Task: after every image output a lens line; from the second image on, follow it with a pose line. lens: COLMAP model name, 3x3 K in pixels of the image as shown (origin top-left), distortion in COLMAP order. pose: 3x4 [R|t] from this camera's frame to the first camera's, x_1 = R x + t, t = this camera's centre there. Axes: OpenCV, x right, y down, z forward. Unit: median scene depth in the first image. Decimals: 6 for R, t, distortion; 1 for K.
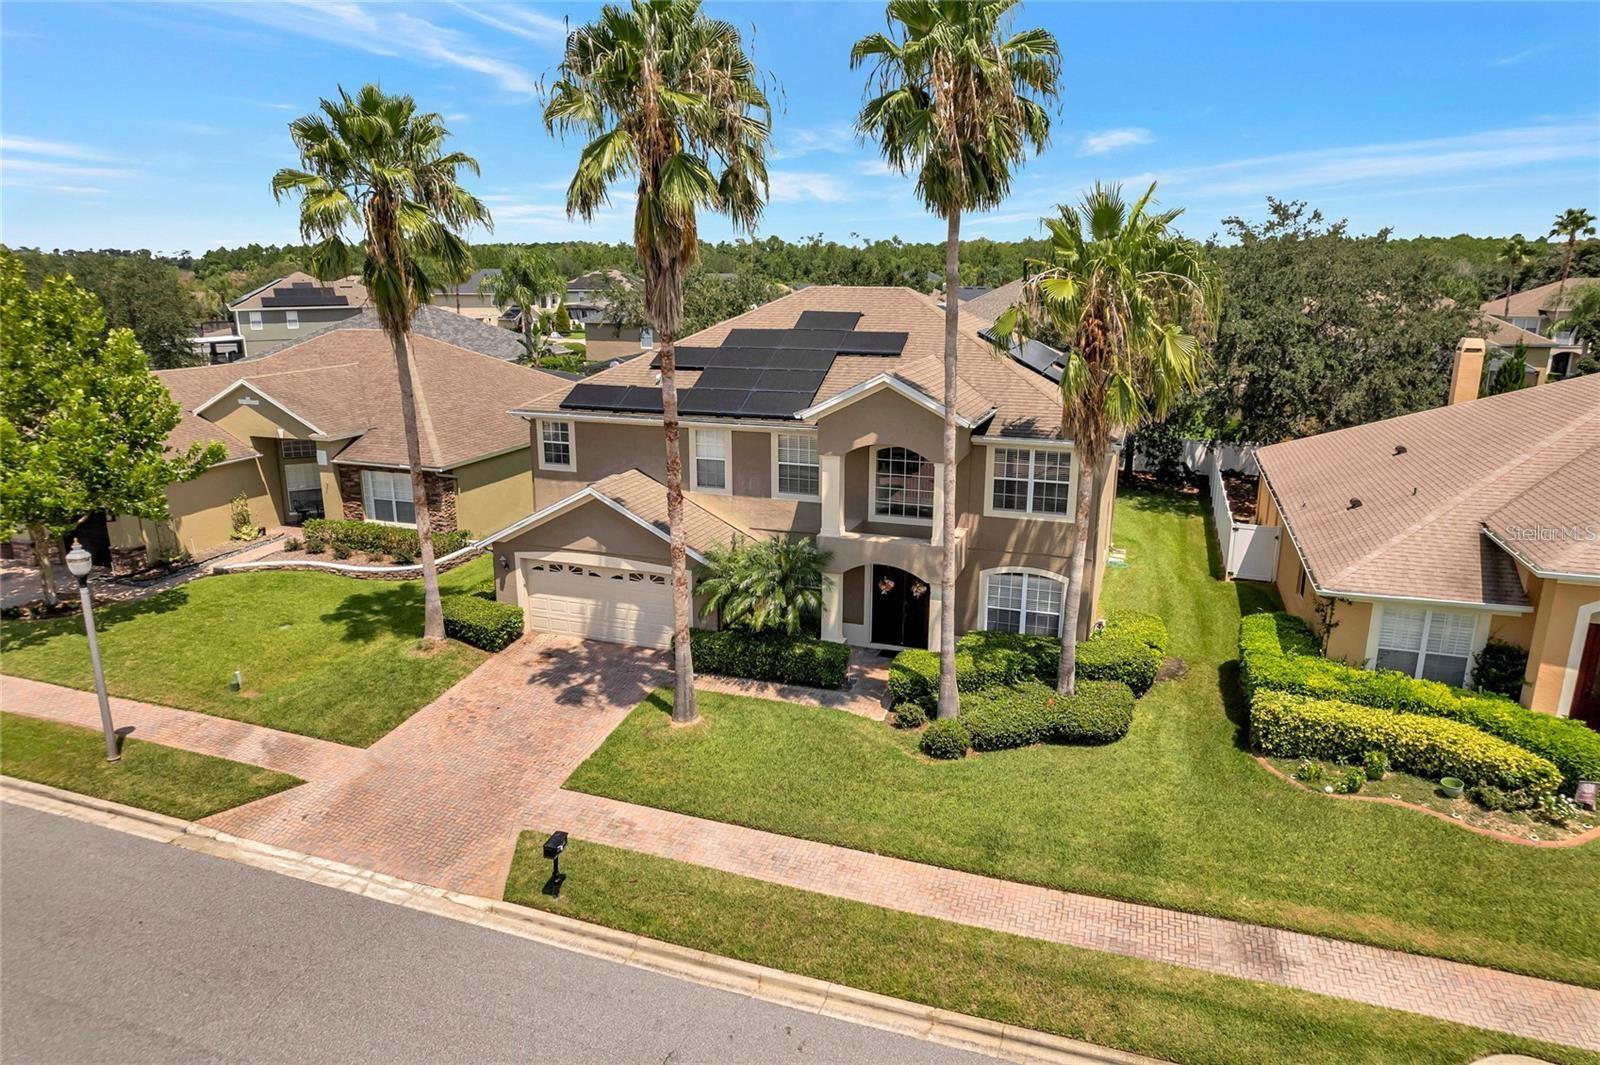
lens RADIAL K [[1021.3, 0, 802.6], [0, 1021.3, 533.4], [0, 0, 1]] dist [-0.076964, 0.068097]
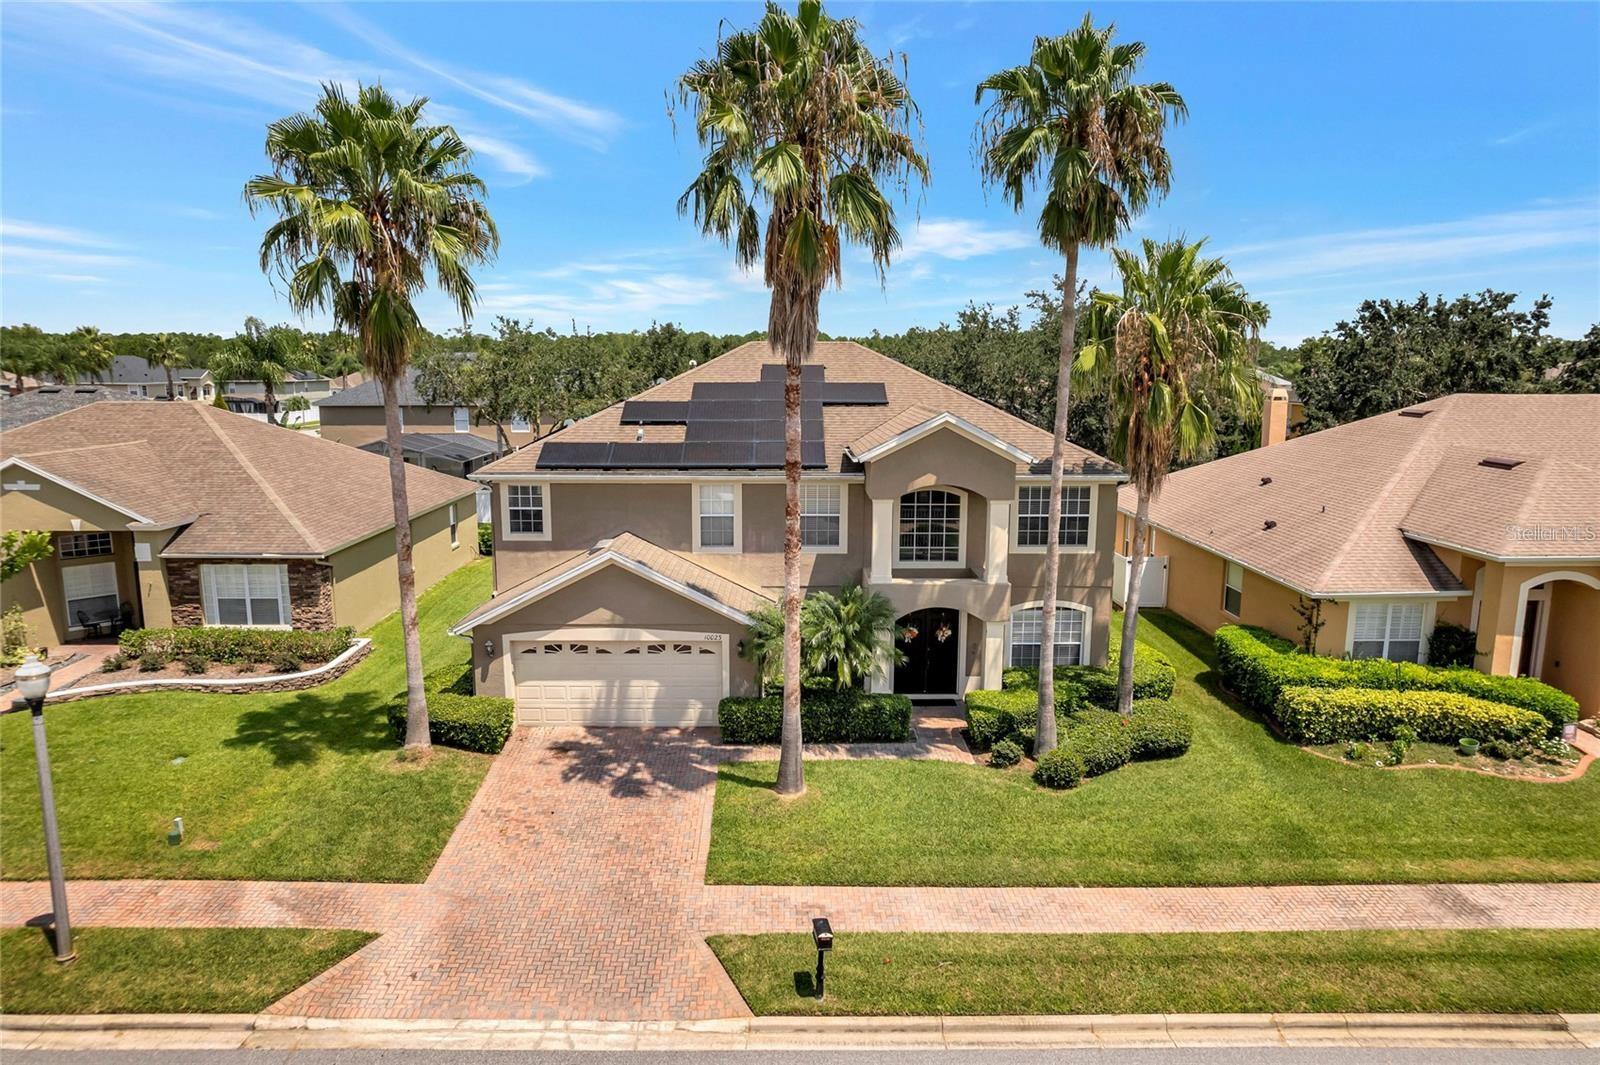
lens RADIAL K [[1021.3, 0, 802.6], [0, 1021.3, 533.4], [0, 0, 1]] dist [-0.076964, 0.068097]
pose [[0.938770, -0.056319, 0.339911, -0.367528], [0.086508, 0.993476, -0.074312, 0.021023], [-0.333508, 0.099167, 0.937517, 0.111507]]
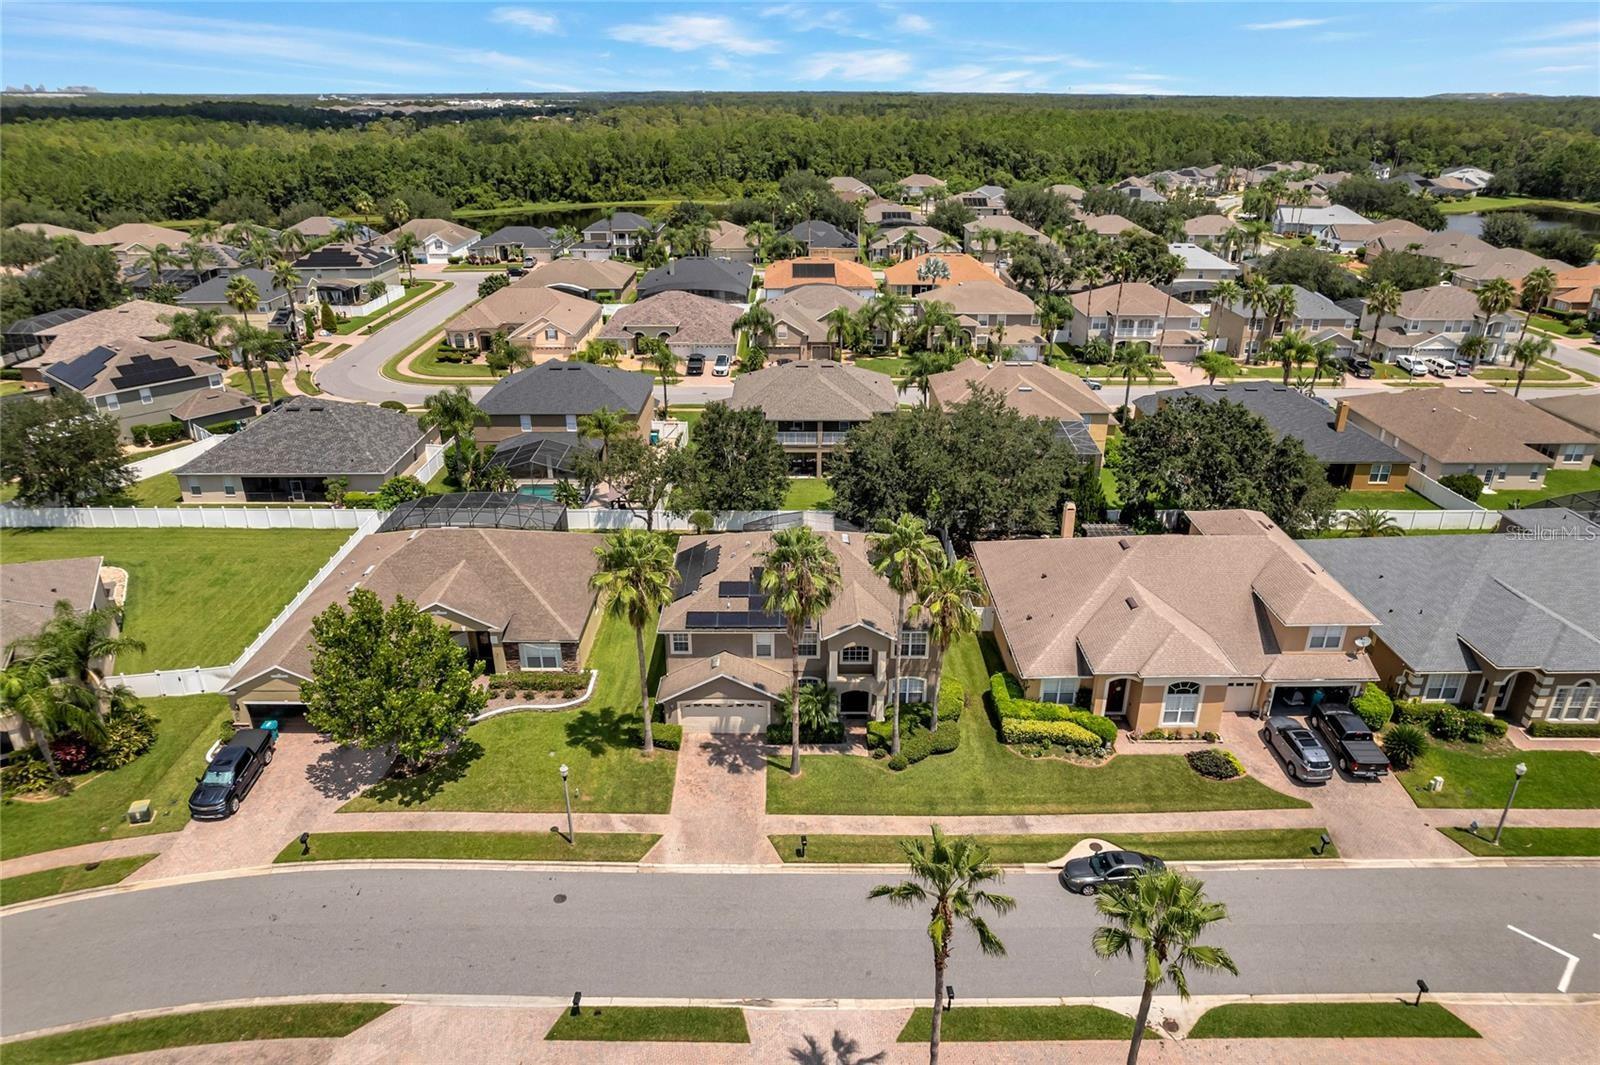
lens RADIAL K [[1021.3, 0, 802.6], [0, 1021.3, 533.4], [0, 0, 1]] dist [-0.076964, 0.068097]
pose [[0.942163, -0.134993, 0.306767, -0.704354], [0.085194, 0.981695, 0.170342, -0.727596], [-0.324146, -0.134355, 0.936418, -1.109661]]
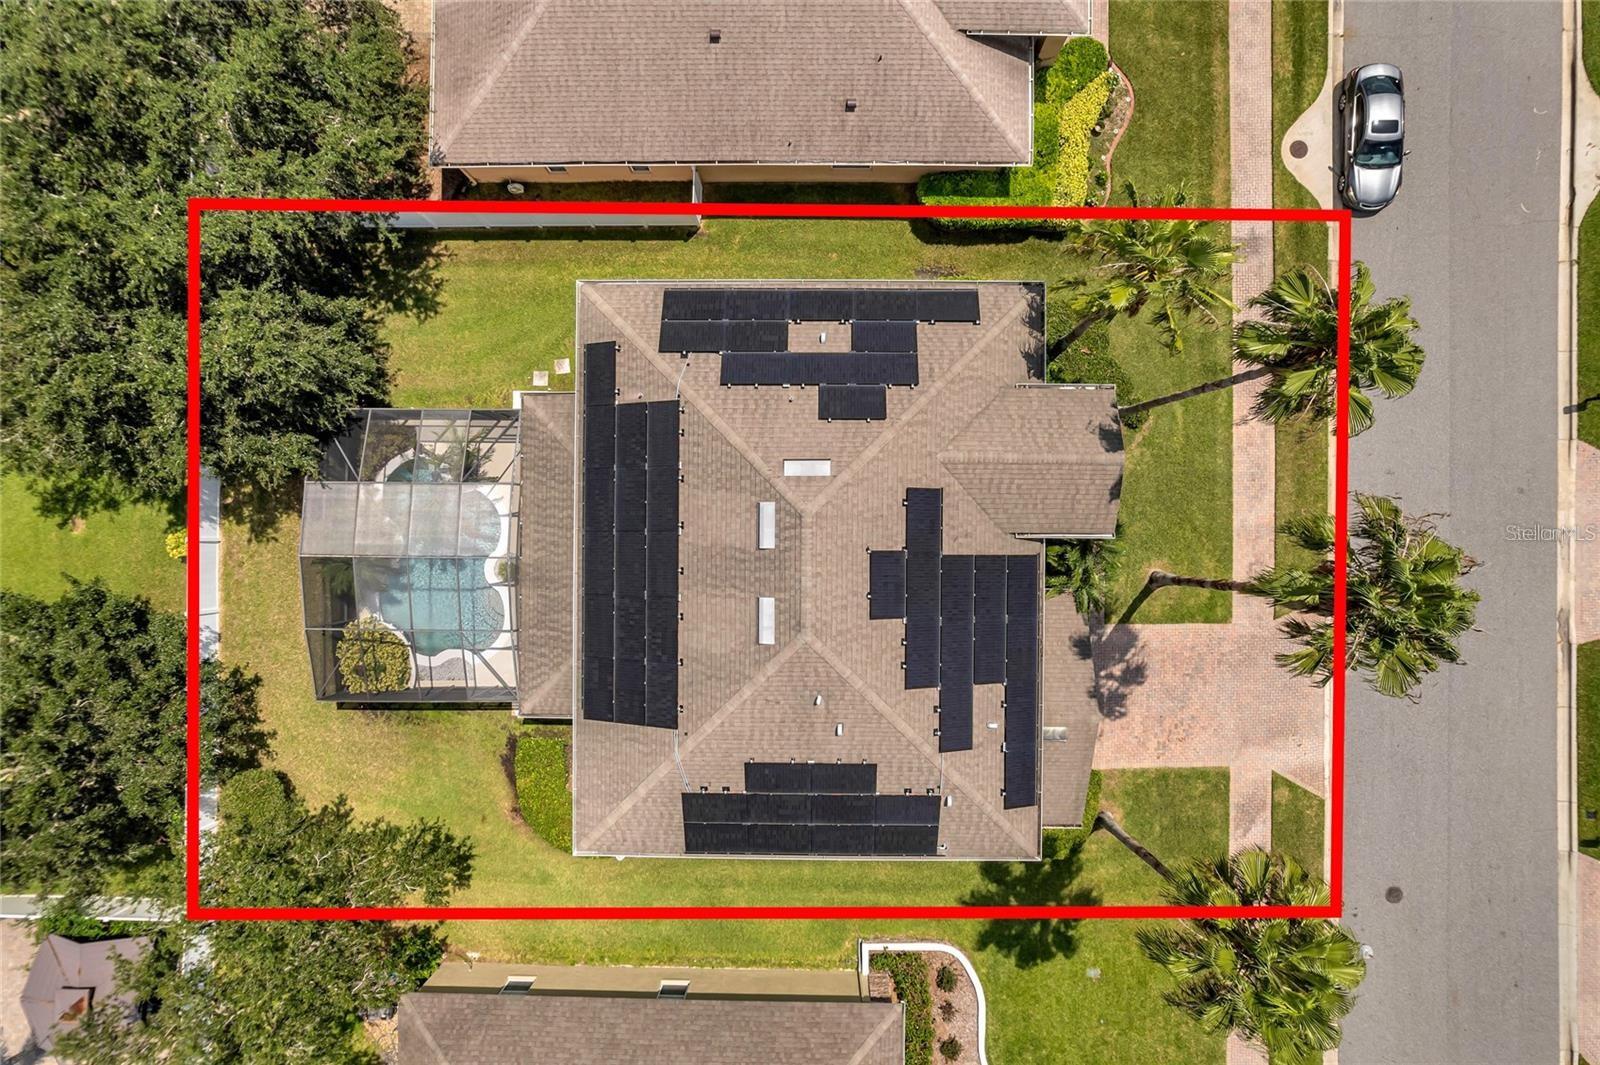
lens RADIAL K [[1021.3, 0, 802.6], [0, 1021.3, 533.4], [0, 0, 1]] dist [-0.076964, 0.068097]
pose [[-0.324686, -0.945817, 0.002931, 0.107537], [0.260135, -0.086321, 0.961706, -1.293815], [-0.909345, 0.313015, 0.274068, 0.958481]]
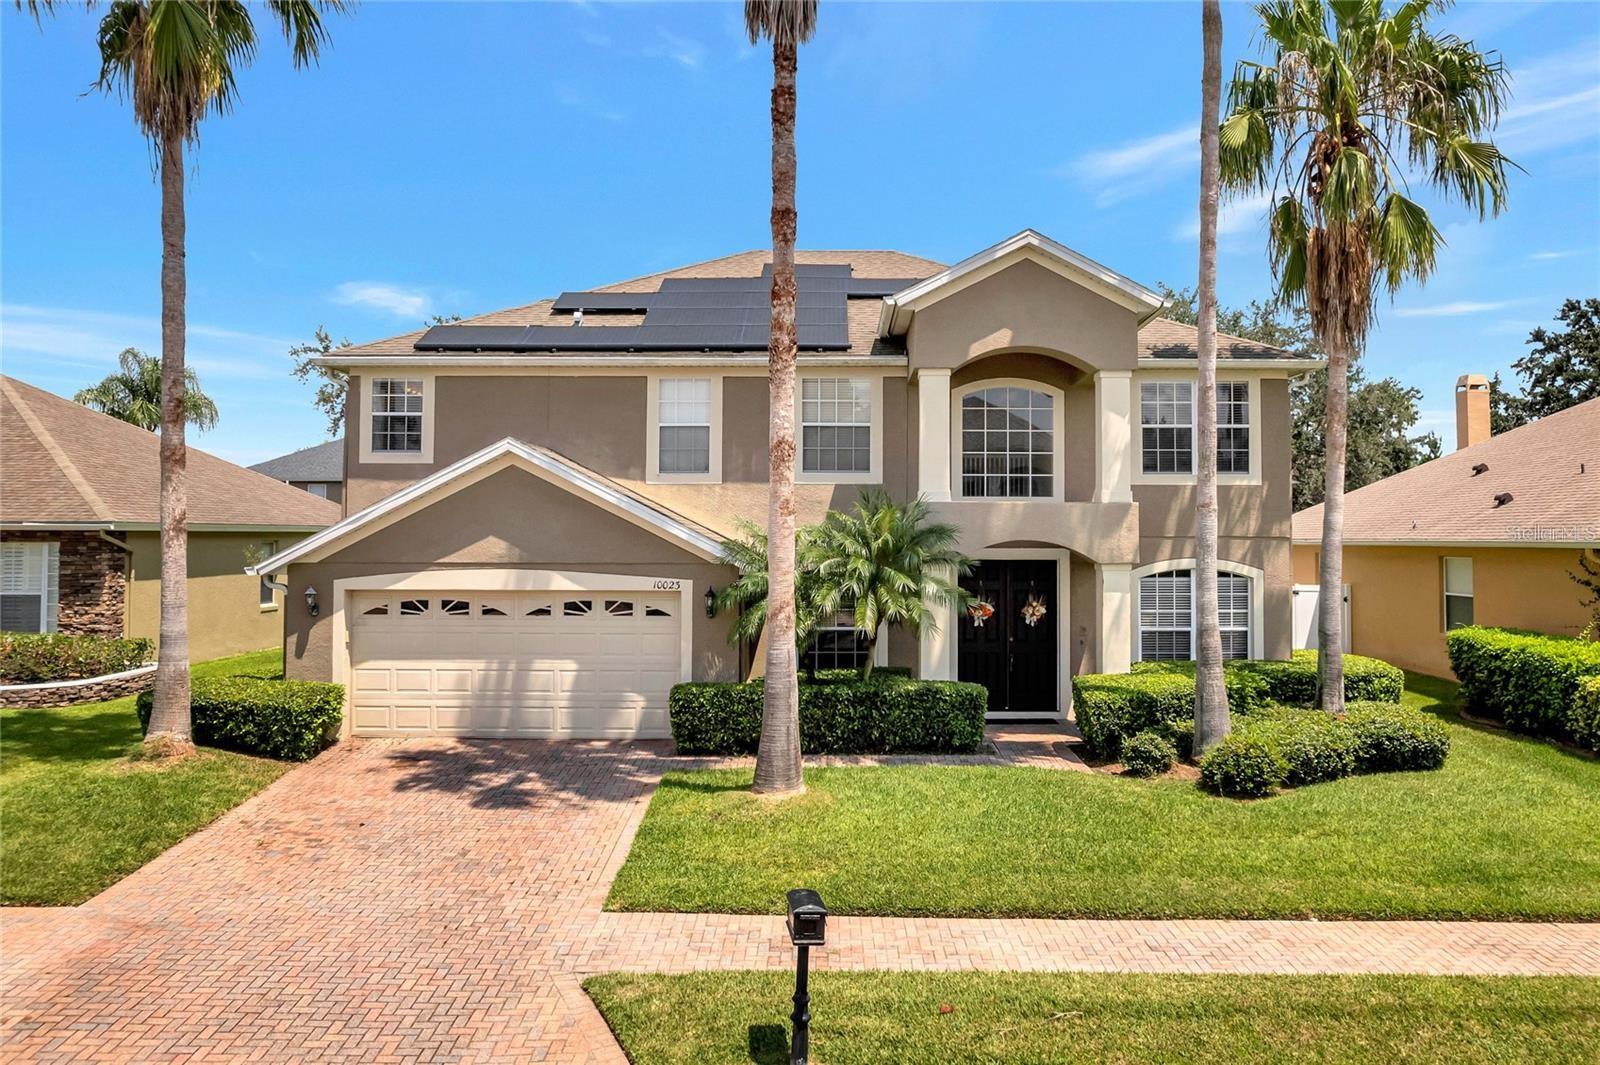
lens RADIAL K [[1218.2, 0, 838.7], [0, 1218.2, 495.3], [0, 0, 1]] dist [-0.063807, 0.038556]
pose [[0.942189, 0.010751, 0.334910, -0.271846], [0.085736, 0.958480, -0.271966, 0.191829], [-0.323928, 0.284957, 0.902147, 0.351835]]
